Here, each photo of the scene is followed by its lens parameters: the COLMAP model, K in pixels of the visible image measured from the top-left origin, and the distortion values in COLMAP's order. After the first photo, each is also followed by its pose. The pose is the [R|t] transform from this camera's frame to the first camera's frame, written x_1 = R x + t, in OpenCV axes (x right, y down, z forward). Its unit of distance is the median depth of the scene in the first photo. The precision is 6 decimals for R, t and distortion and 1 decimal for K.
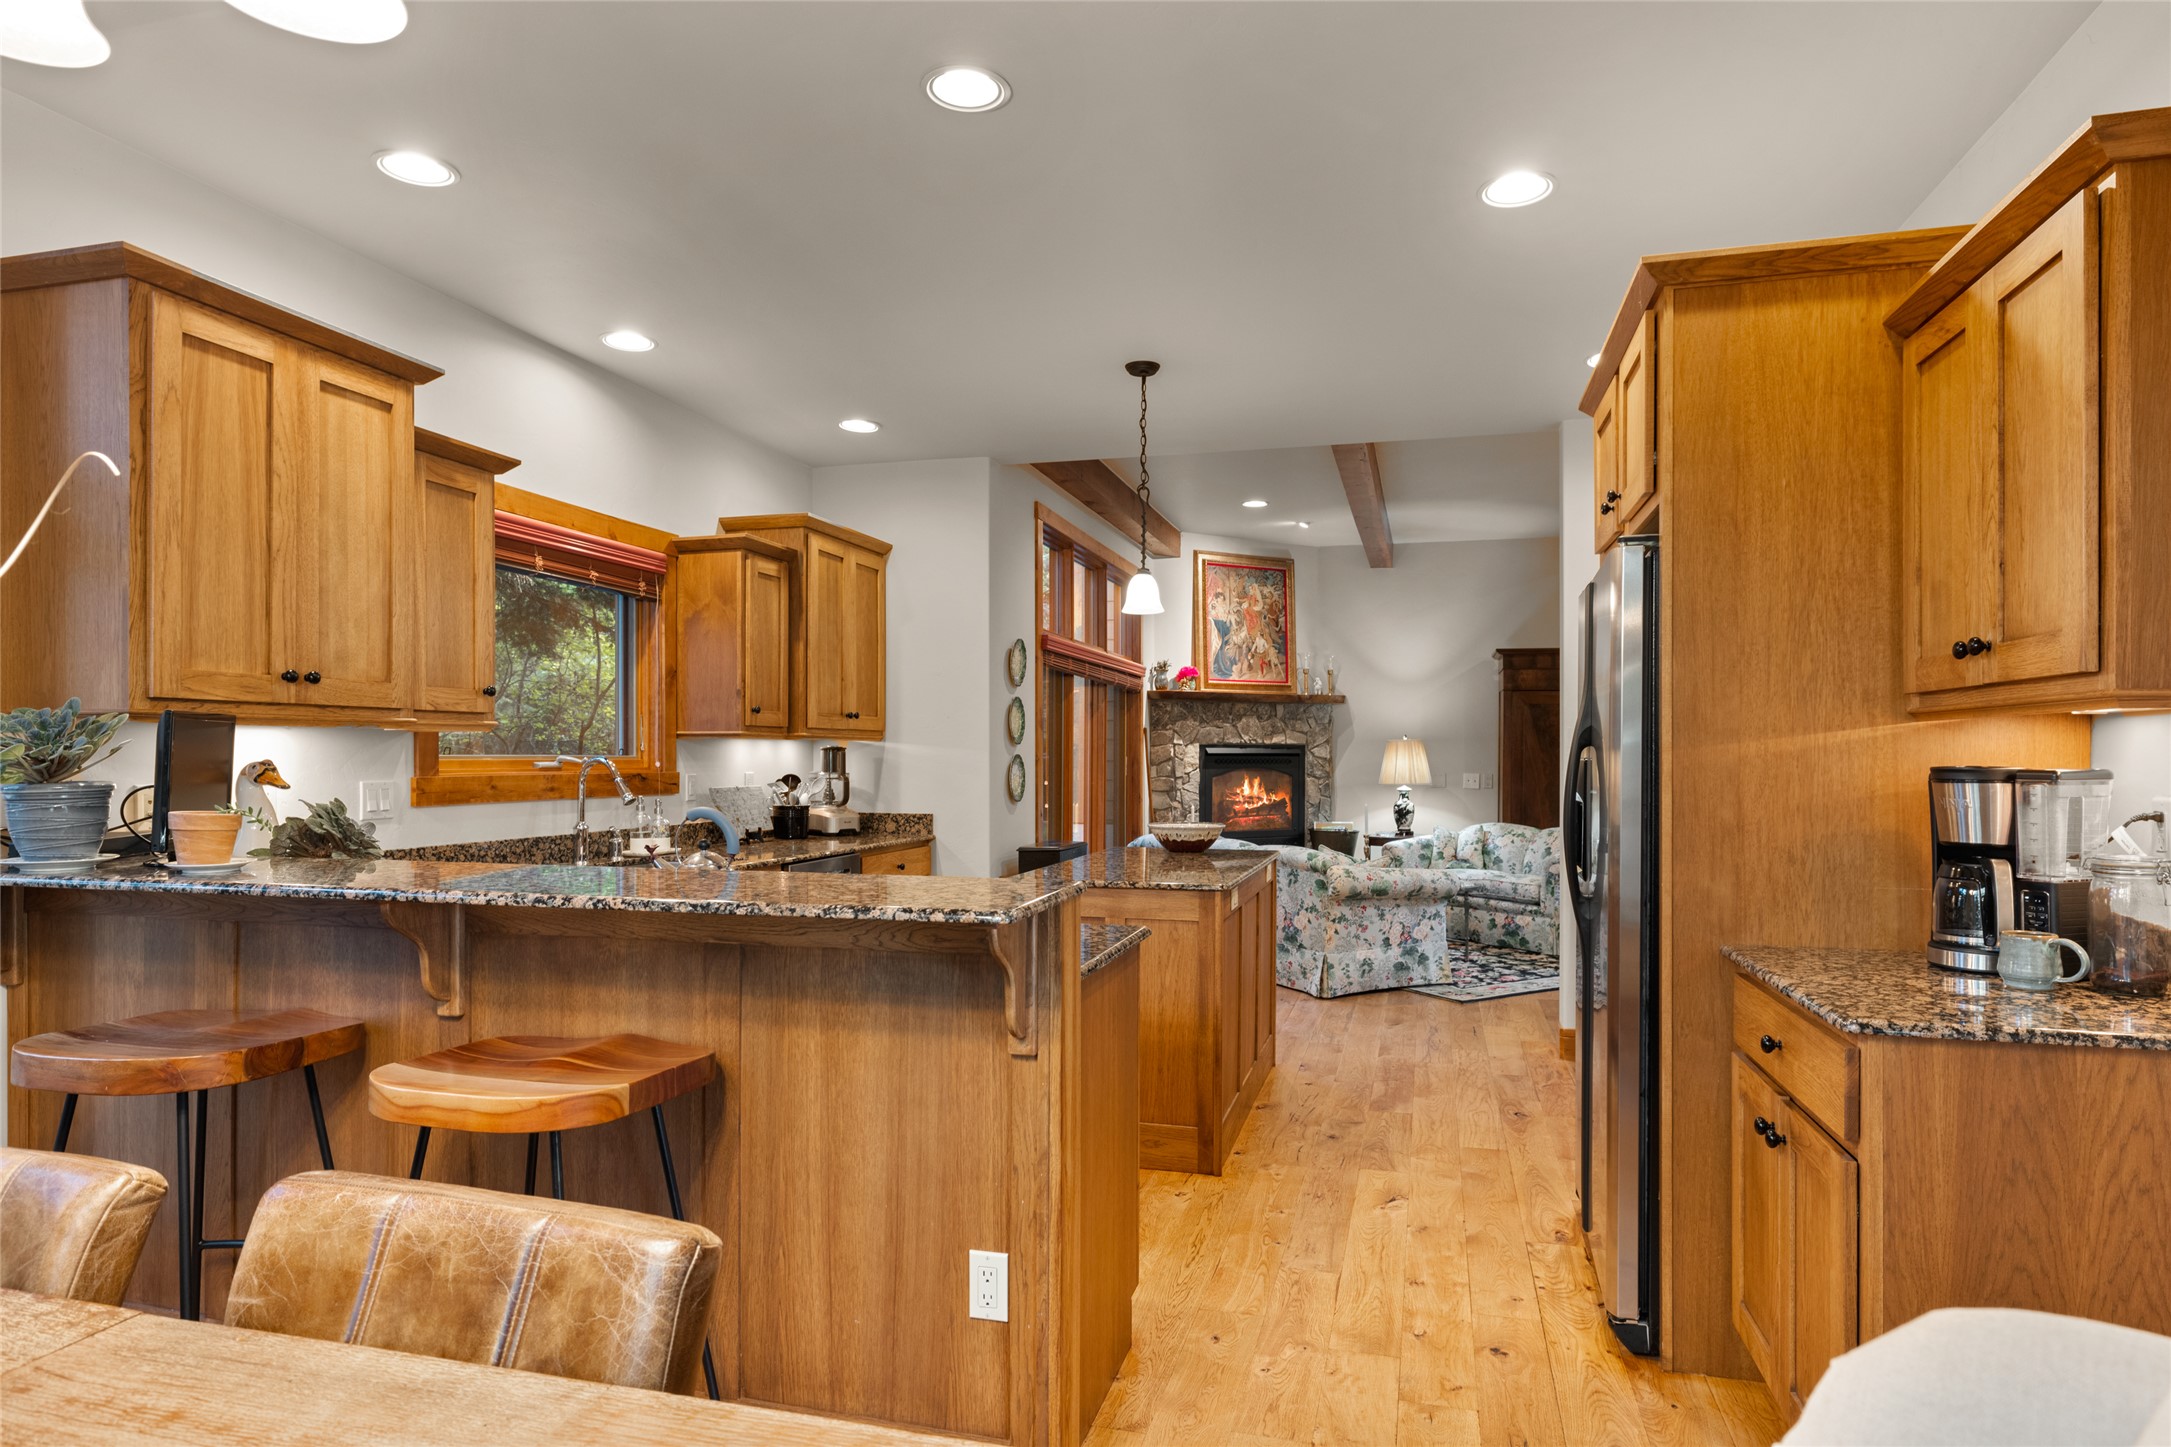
lens RADIAL K [[1248.4, 0, 1085.3], [0, 1248.4, 740.0], [0, 0, 1]] dist [0.000161, 0.000003]
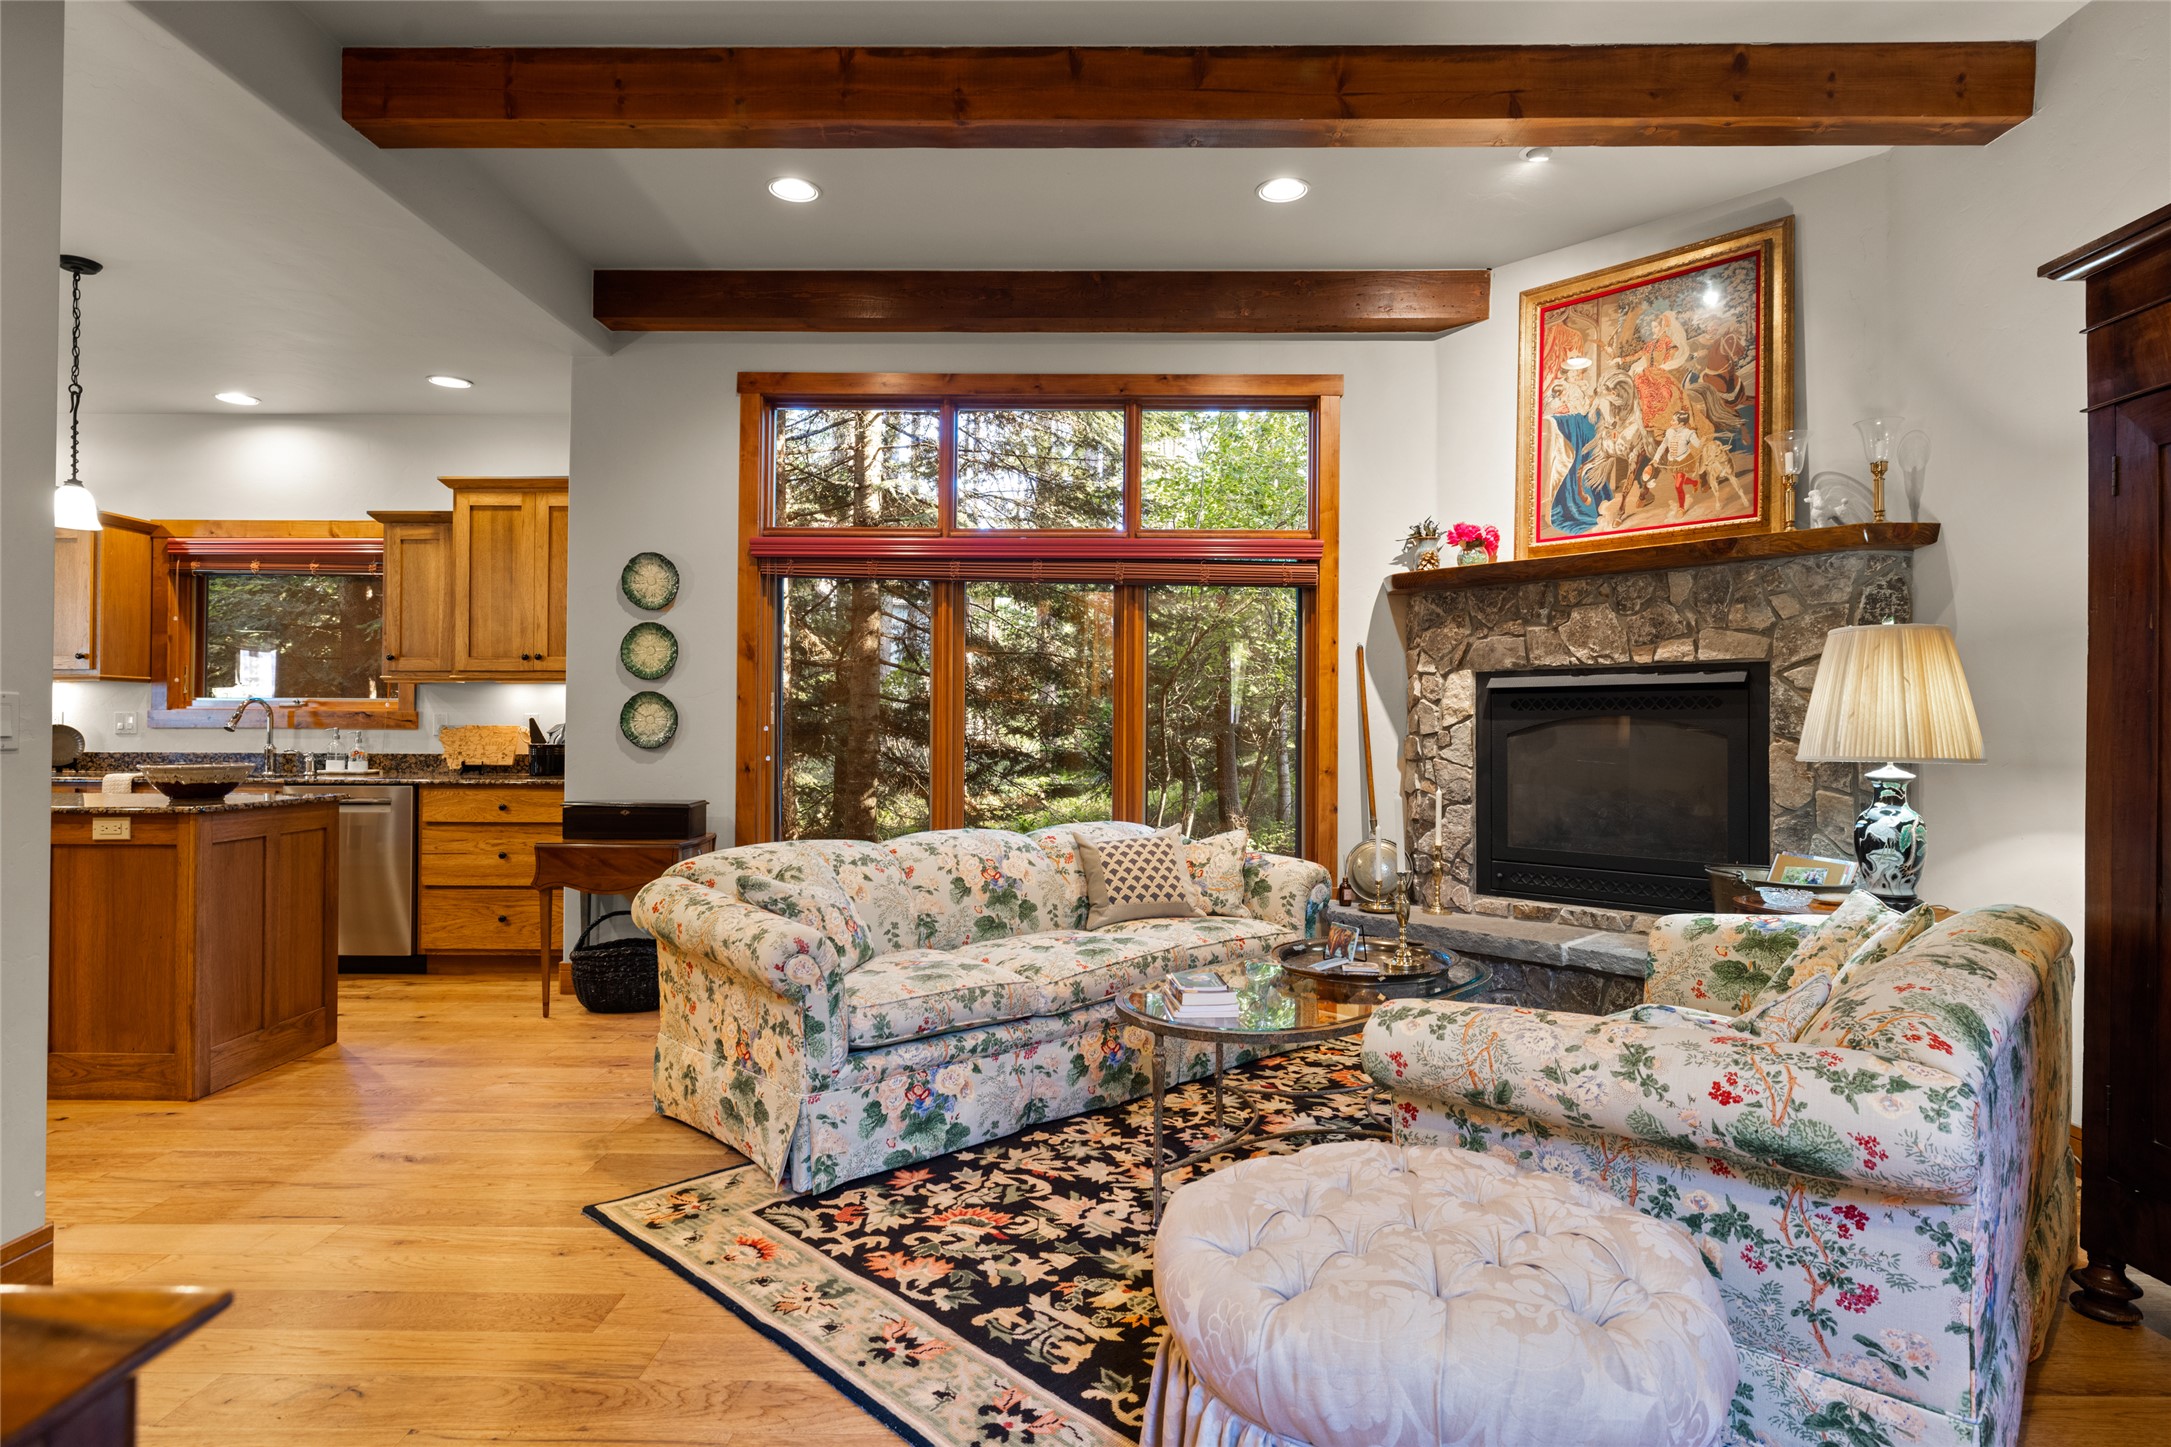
lens RADIAL K [[1164.7, 0, 1086.1], [0, 1164.7, 717.4], [0, 0, 1]] dist [-0.000438, 0.000100]
pose [[0.253702, -0.011199, -0.967218, 0.498778], [0.008180, 0.999922, -0.009432, 0.024787], [0.967248, -0.005519, 0.253774, 0.703218]]
